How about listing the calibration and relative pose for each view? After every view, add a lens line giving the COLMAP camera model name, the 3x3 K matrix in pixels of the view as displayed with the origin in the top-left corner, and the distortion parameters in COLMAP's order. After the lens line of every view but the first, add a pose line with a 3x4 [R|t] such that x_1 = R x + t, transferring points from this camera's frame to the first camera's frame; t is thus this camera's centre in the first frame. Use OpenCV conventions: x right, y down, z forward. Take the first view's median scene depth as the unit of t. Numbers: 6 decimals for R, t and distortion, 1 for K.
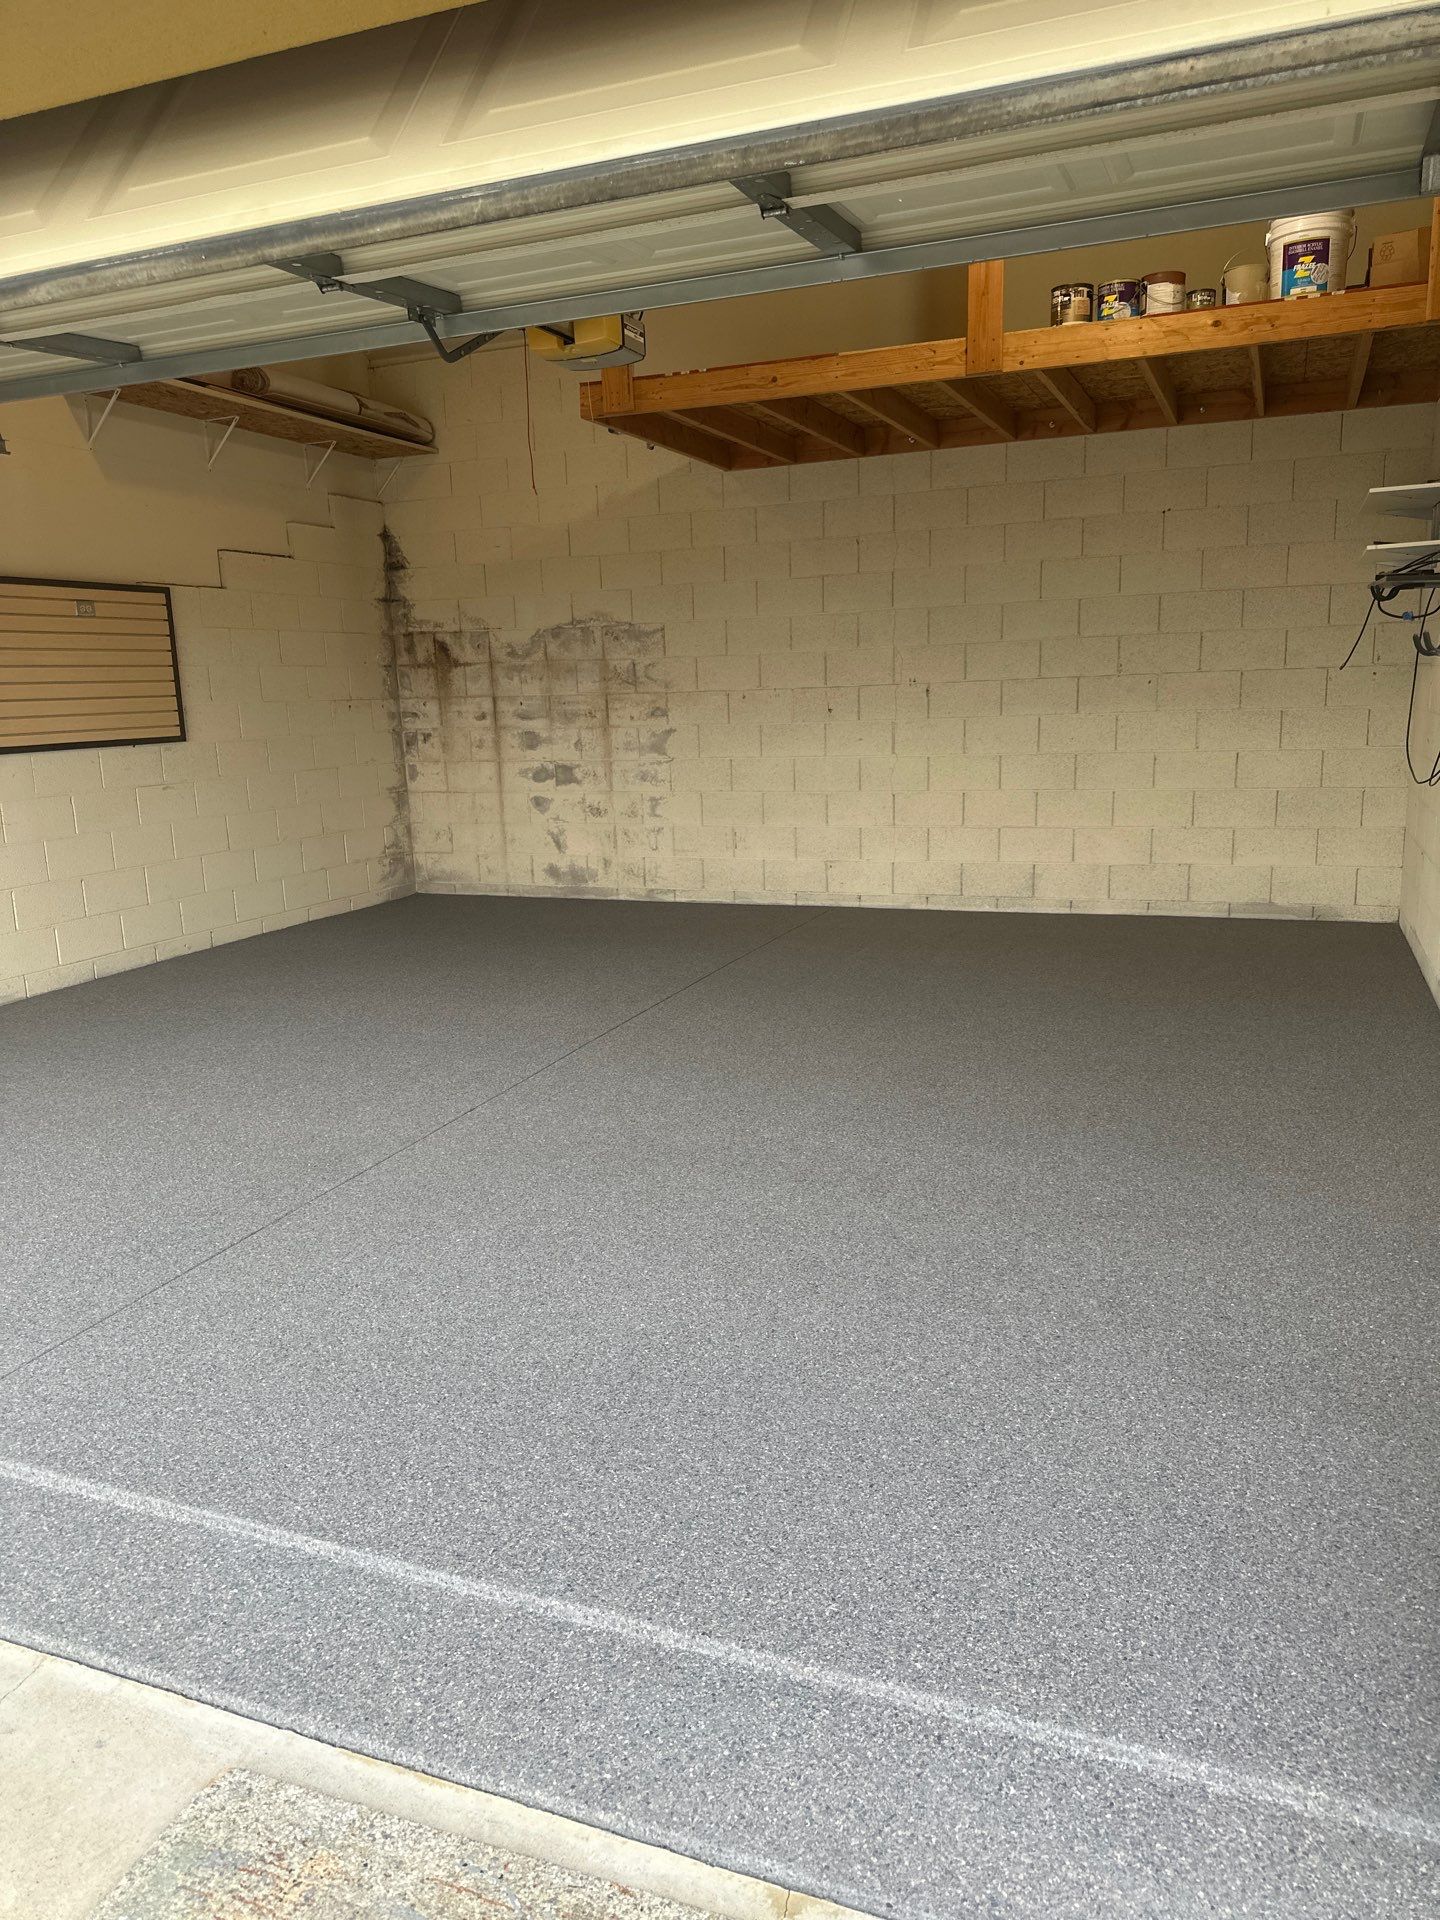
lens RADIAL K [[1328.2, 0, 724.4], [0, 1328.2, 975.5], [0, 0, 1]] dist [0.148550, -0.244100]
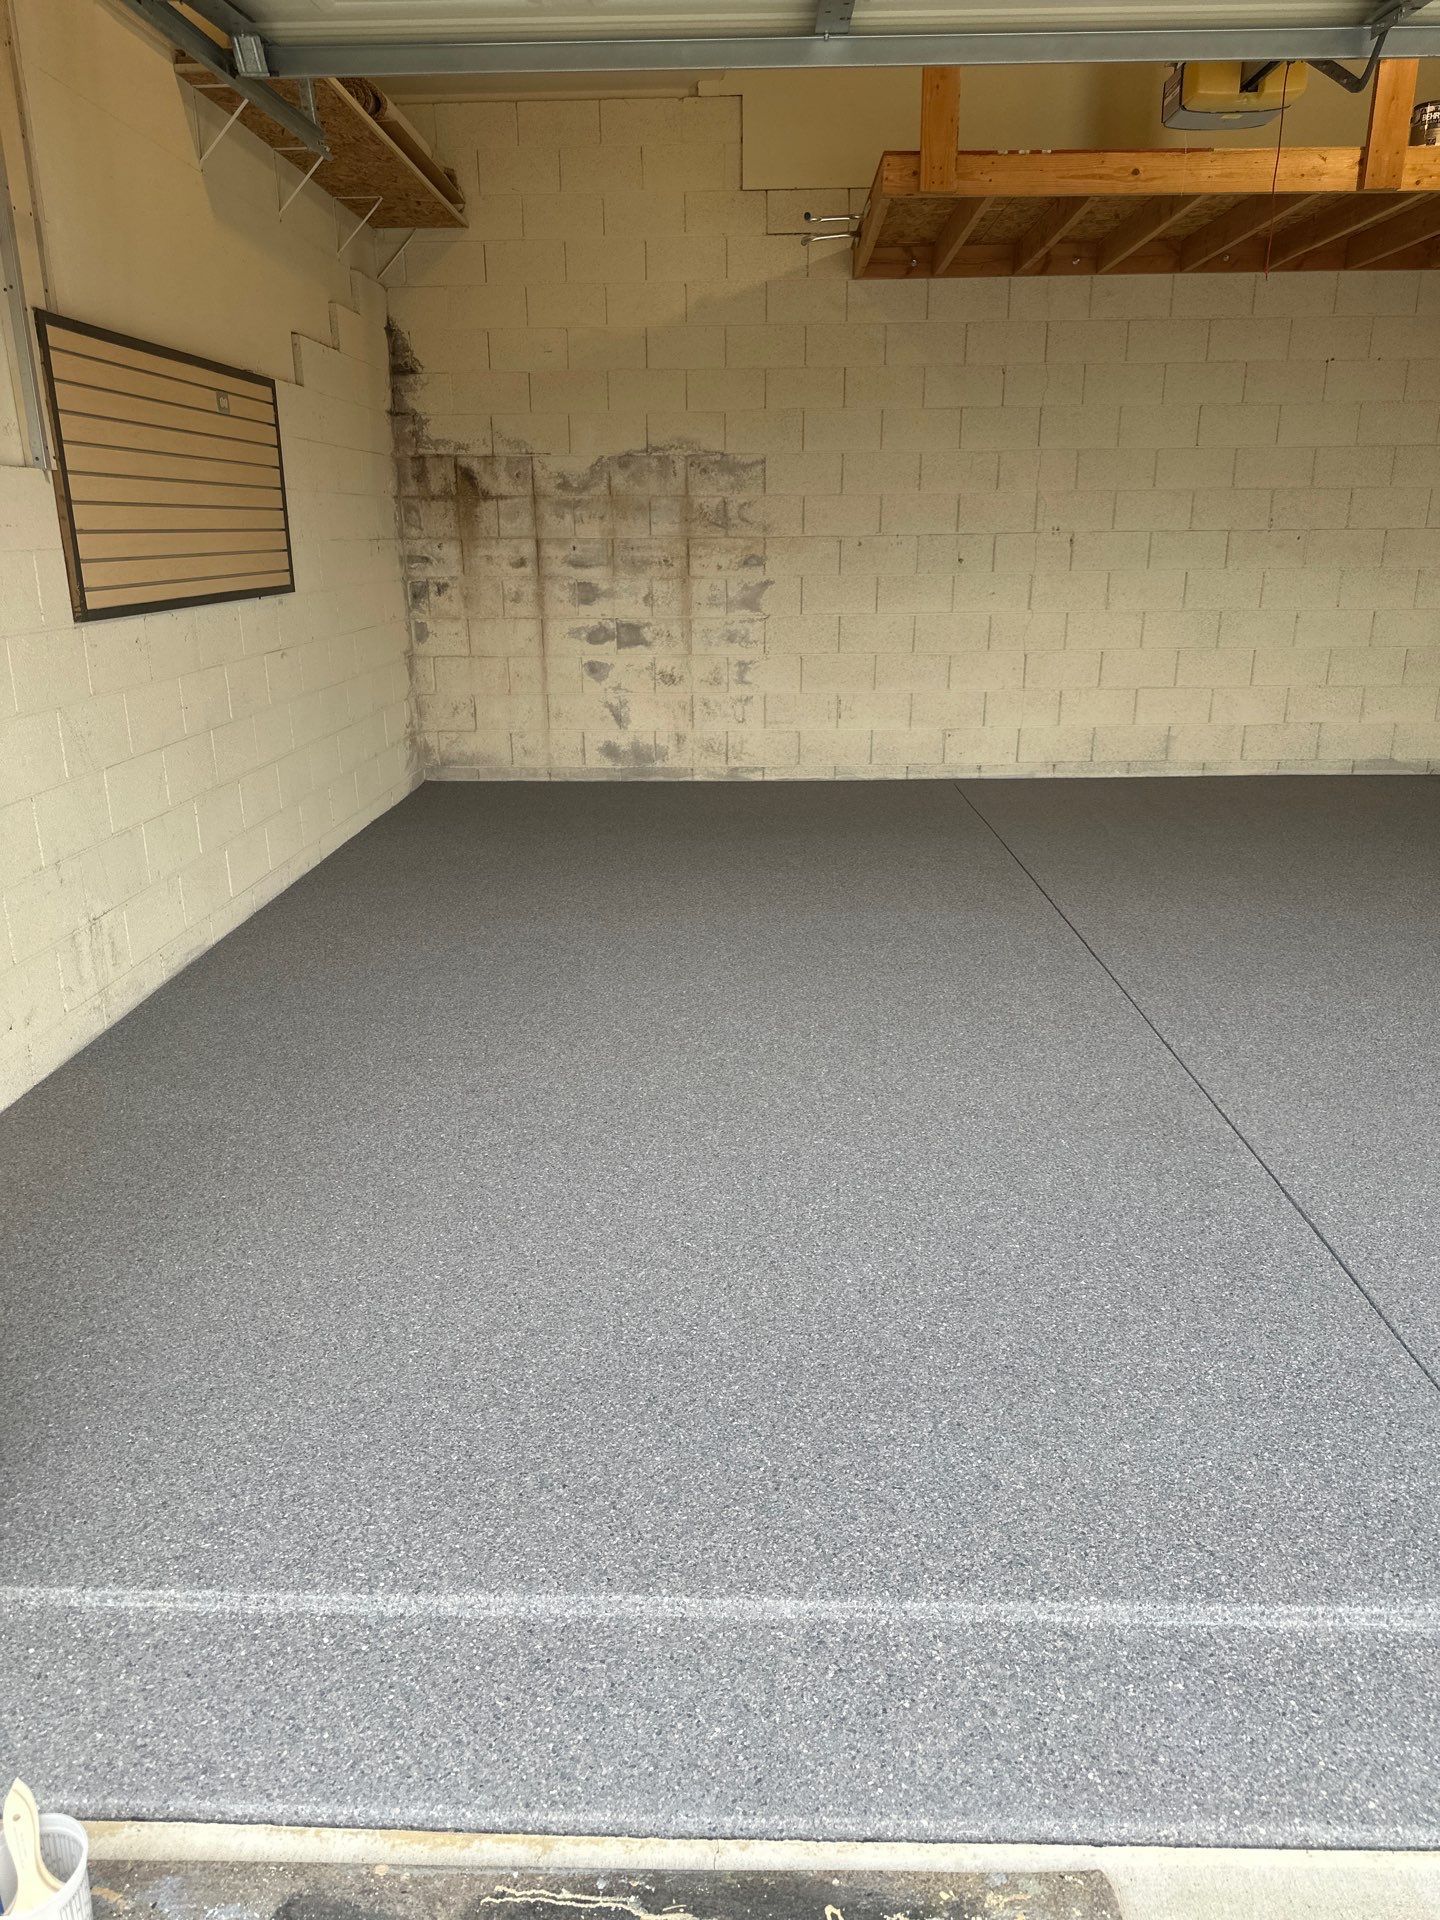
lens RADIAL K [[1324.1, 0, 712.3], [0, 1324.1, 968.7], [0, 0, 1]] dist [0.173633, -0.335203]
pose [[0.939966, -0.084205, 0.330716, -0.376784], [0.052559, 0.993239, 0.103508, -0.024313], [-0.337196, -0.079912, 0.938037, 0.162906]]
